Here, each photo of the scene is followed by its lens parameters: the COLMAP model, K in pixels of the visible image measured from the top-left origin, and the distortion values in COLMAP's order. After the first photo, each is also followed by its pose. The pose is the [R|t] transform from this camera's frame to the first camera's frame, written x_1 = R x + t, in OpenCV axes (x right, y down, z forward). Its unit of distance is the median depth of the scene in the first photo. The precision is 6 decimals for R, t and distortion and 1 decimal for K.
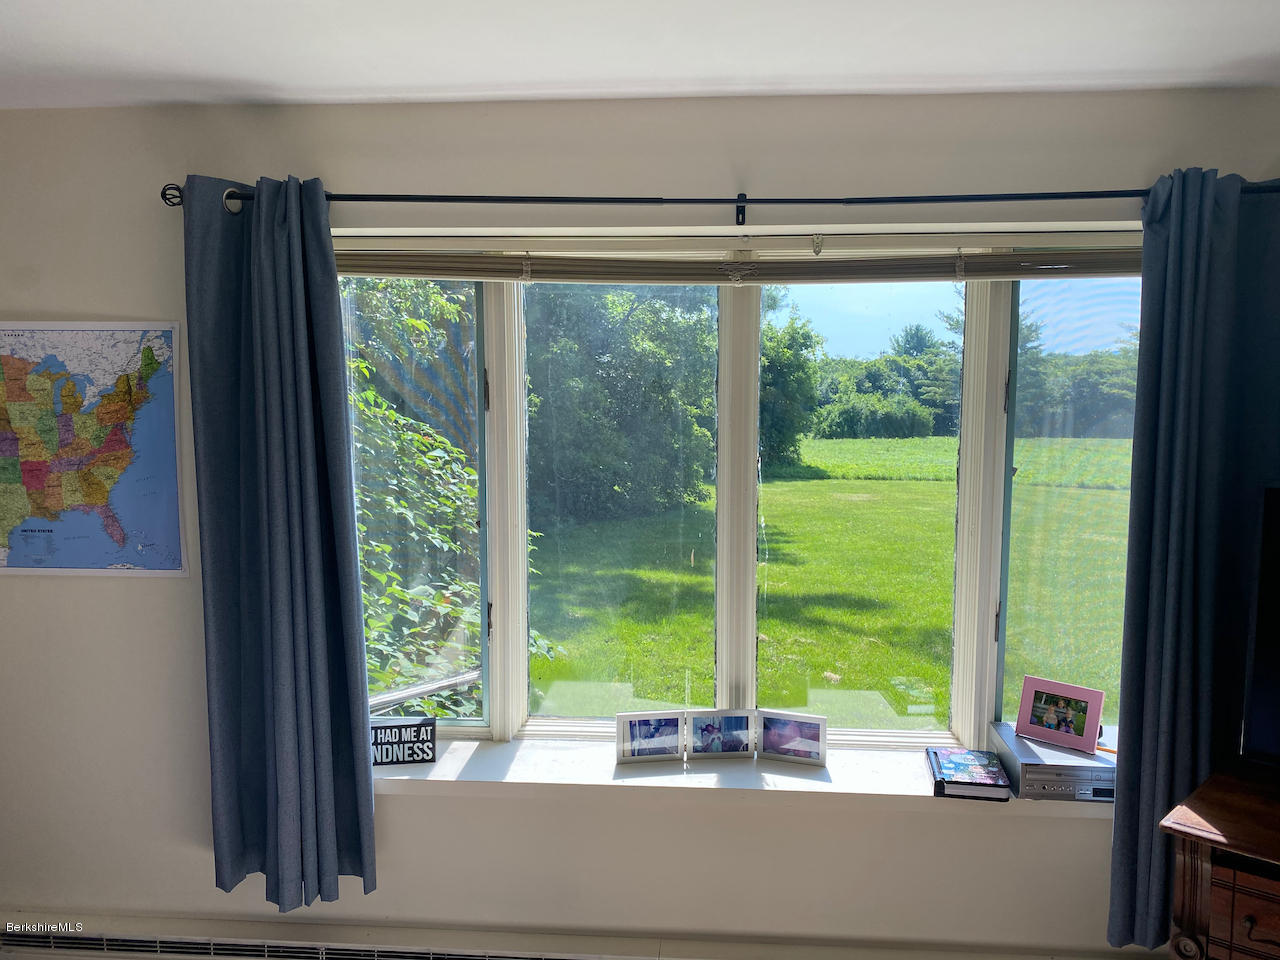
lens RADIAL K [[970.7, 0, 635.8], [0, 970.7, 469.2], [0, 0, 1]] dist [0.049935, -0.074205]
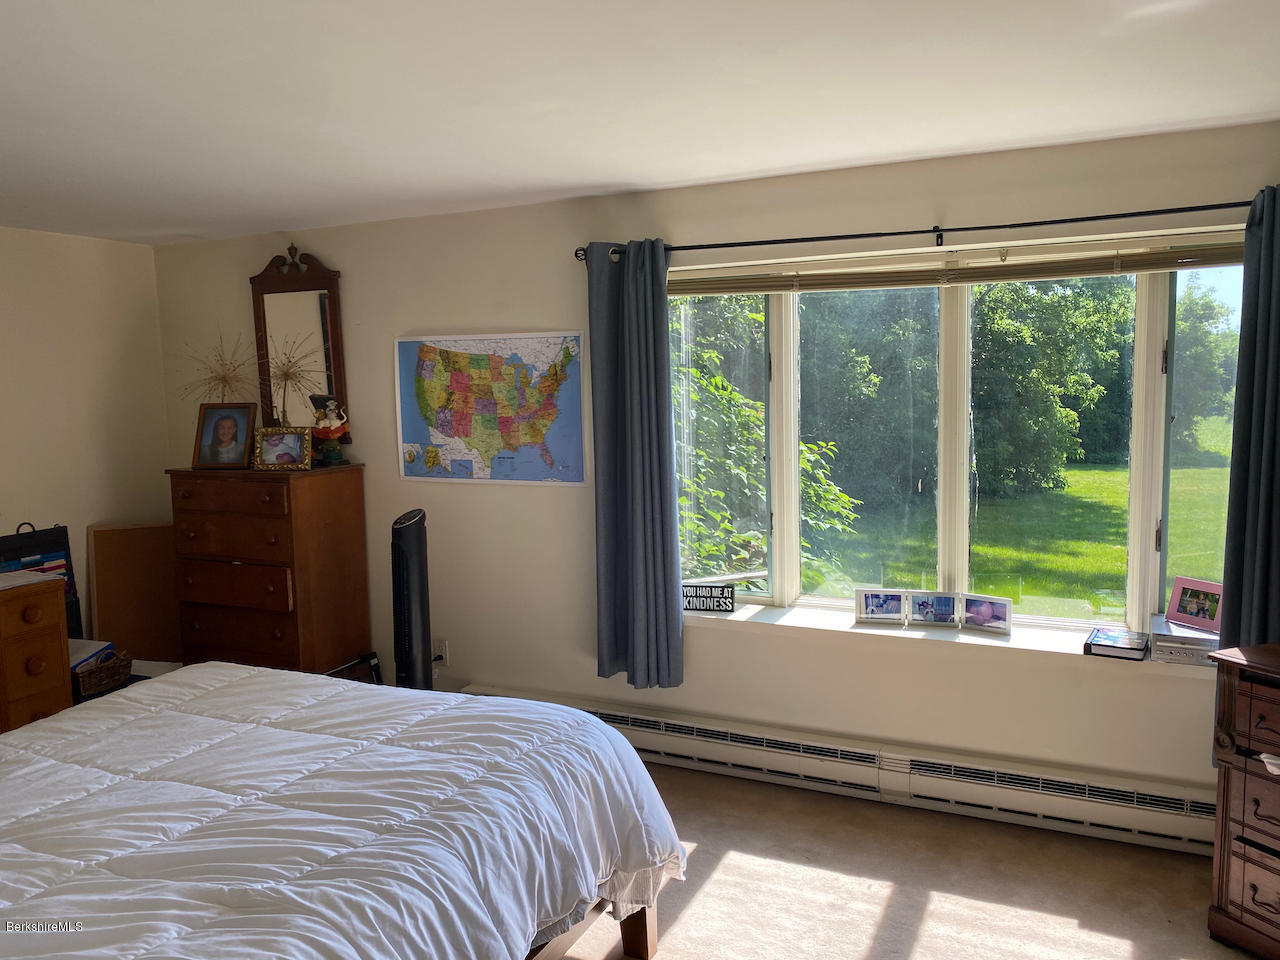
lens RADIAL K [[970.7, 0, 622.6], [0, 970.7, 477.9], [0, 0, 1]] dist [0.049935, -0.074205]
pose [[0.927896, 0.015717, -0.372509, 0.201728], [-0.007755, 0.999709, 0.022863, 0.057717], [0.372759, -0.018326, 0.927747, -0.484567]]
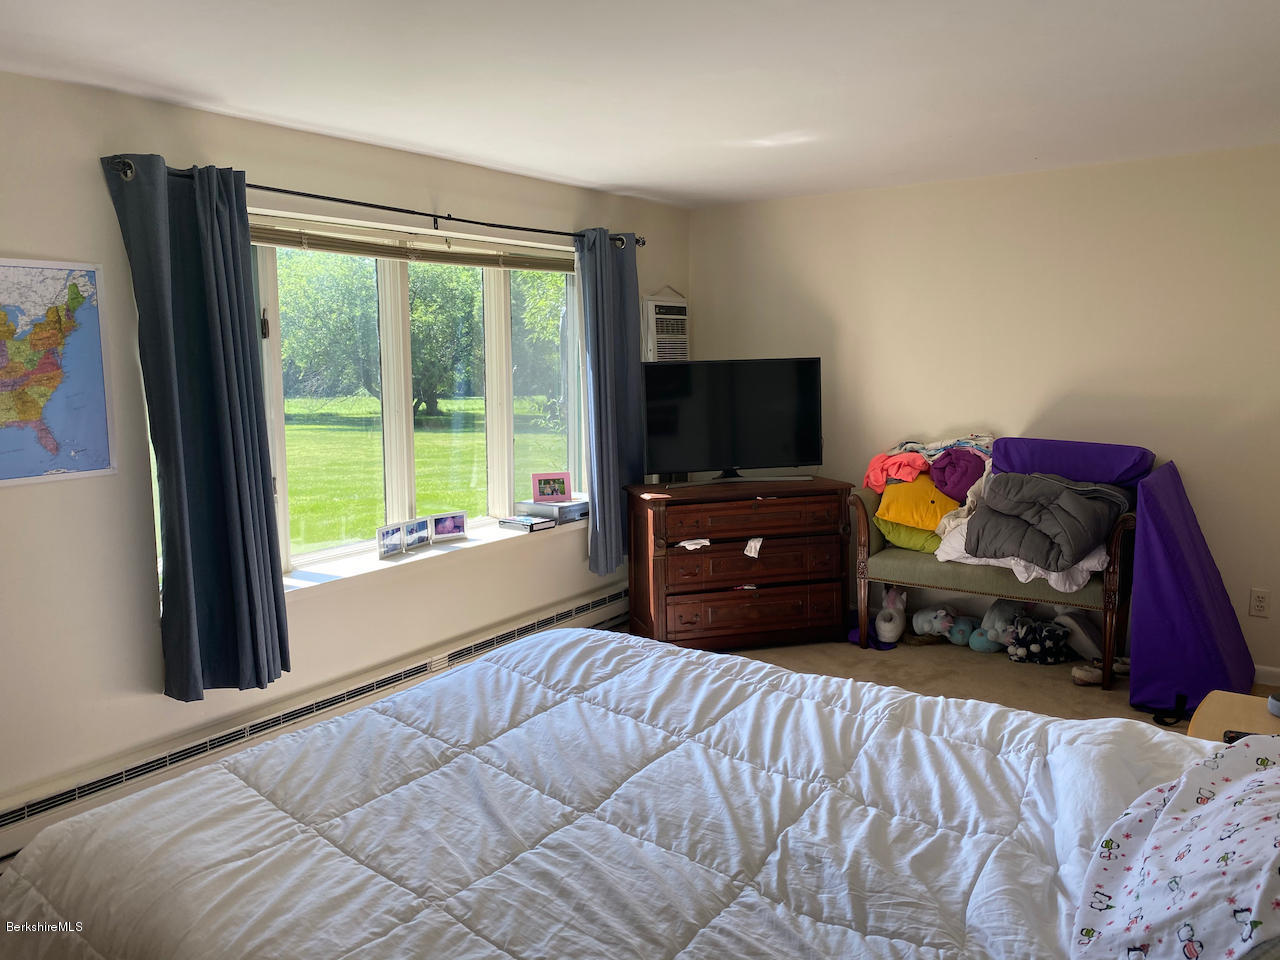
lens RADIAL K [[970.7, 0, 646.8], [0, 970.7, 480.6], [0, 0, 1]] dist [0.049935, -0.074205]
pose [[0.508809, -0.125947, 0.851616, -1.174571], [0.086523, 0.991713, 0.094972, 0.060271], [-0.856520, 0.025361, 0.515490, -0.210038]]
